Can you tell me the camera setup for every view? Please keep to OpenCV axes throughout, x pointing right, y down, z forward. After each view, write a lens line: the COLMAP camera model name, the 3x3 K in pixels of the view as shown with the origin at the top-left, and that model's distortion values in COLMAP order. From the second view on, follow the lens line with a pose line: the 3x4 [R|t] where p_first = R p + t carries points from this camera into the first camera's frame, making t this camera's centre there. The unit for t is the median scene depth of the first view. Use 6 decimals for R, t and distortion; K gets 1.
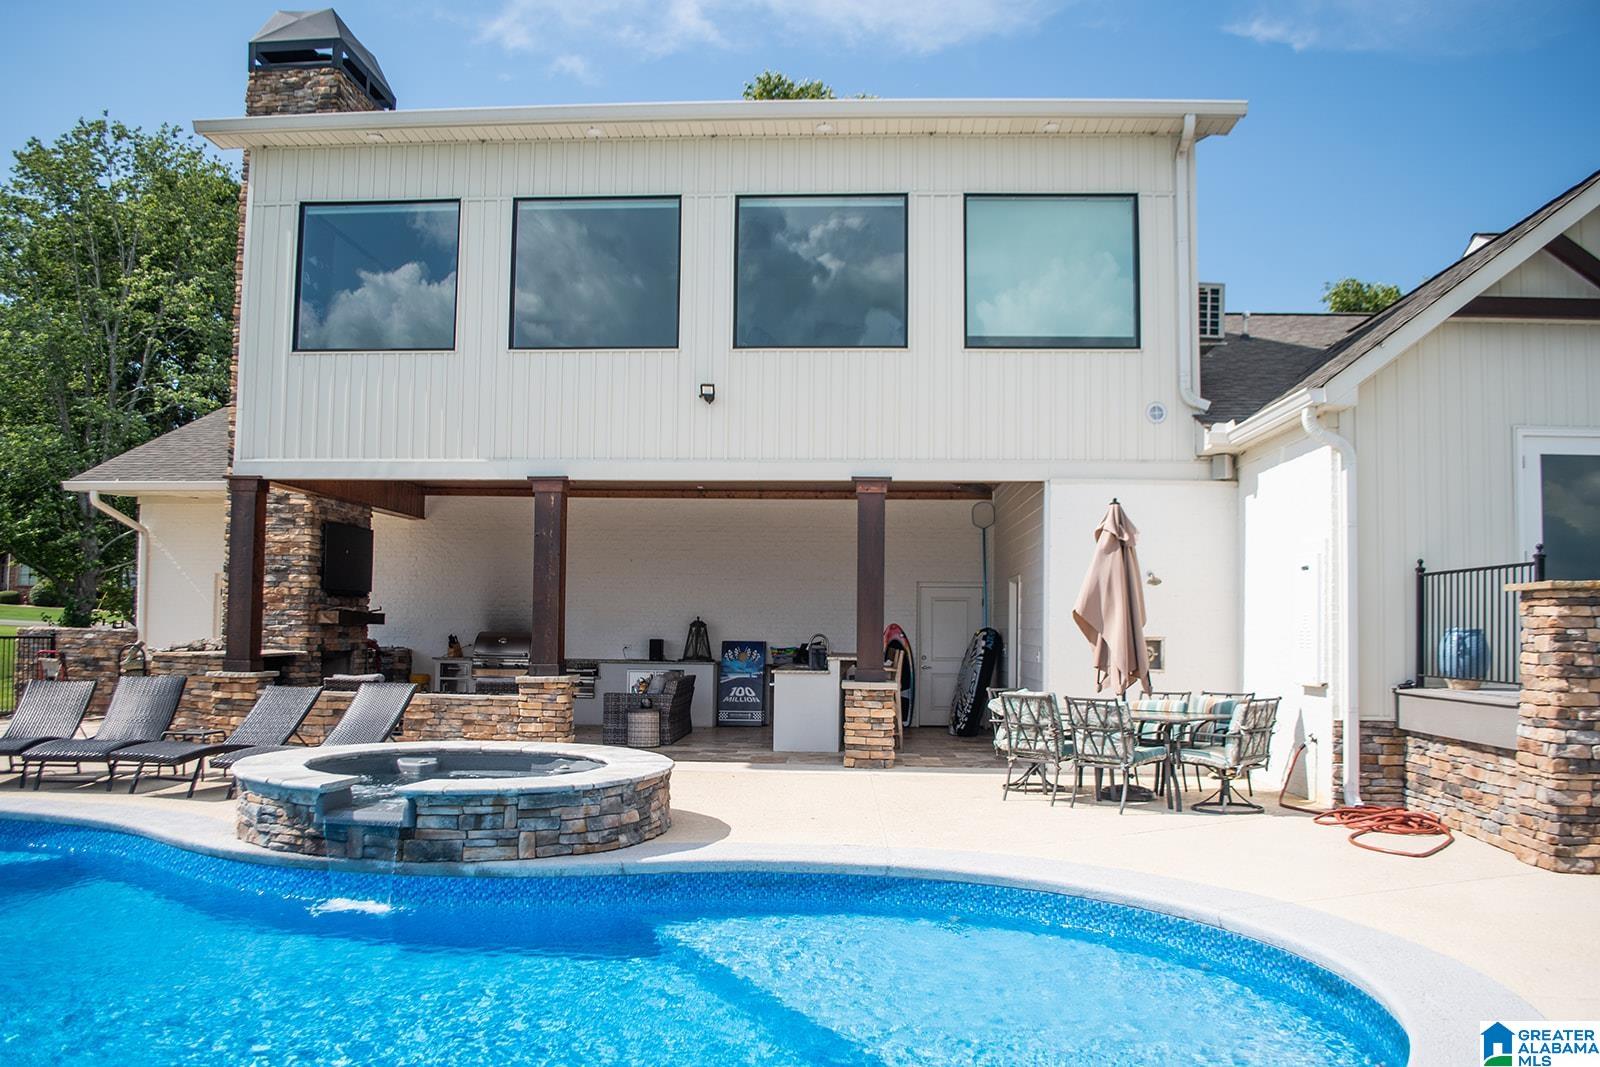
lens RADIAL K [[1264.3, 0, 808.2], [0, 1264.3, 522.3], [0, 0, 1]] dist [-0.075829, 0.001938]
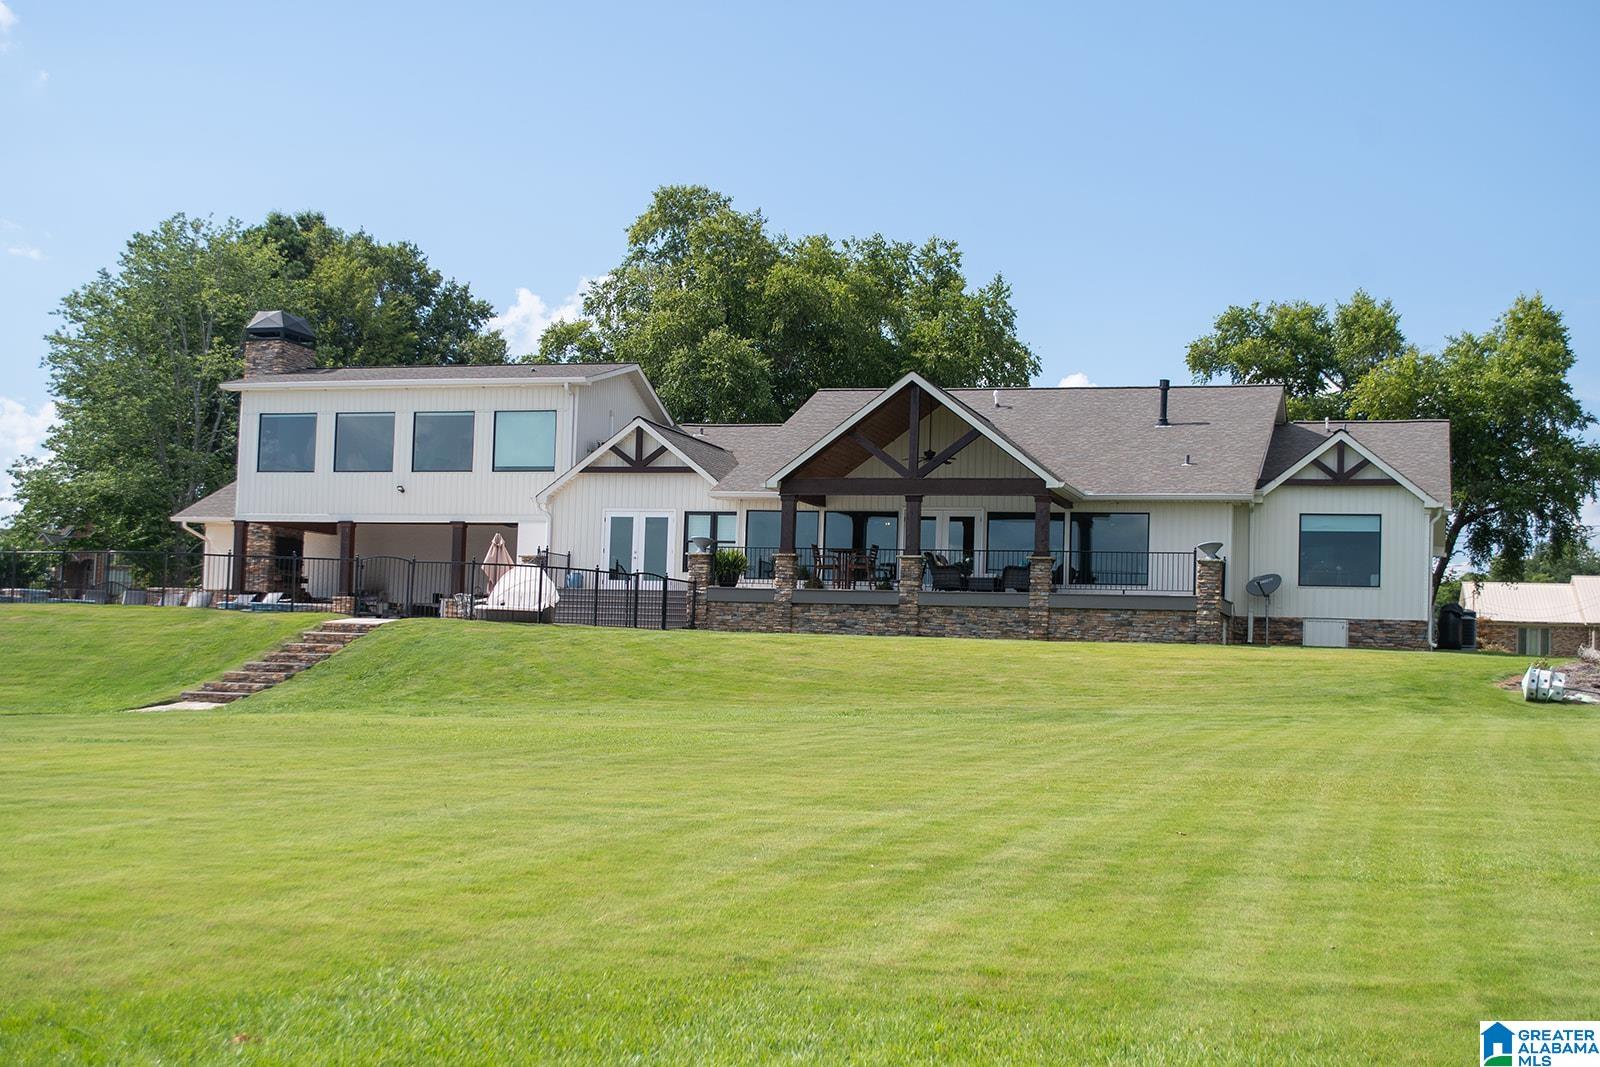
lens RADIAL K [[2111.8, 0, 806.4], [0, 2111.8, 540.1], [0, 0, 1]] dist [-0.079052, 0.000000]
pose [[0.974053, 0.005828, -0.226243, 1.601439], [-0.006091, 0.999981, -0.000464, 0.001458], [0.226236, 0.001831, 0.974071, -2.845168]]
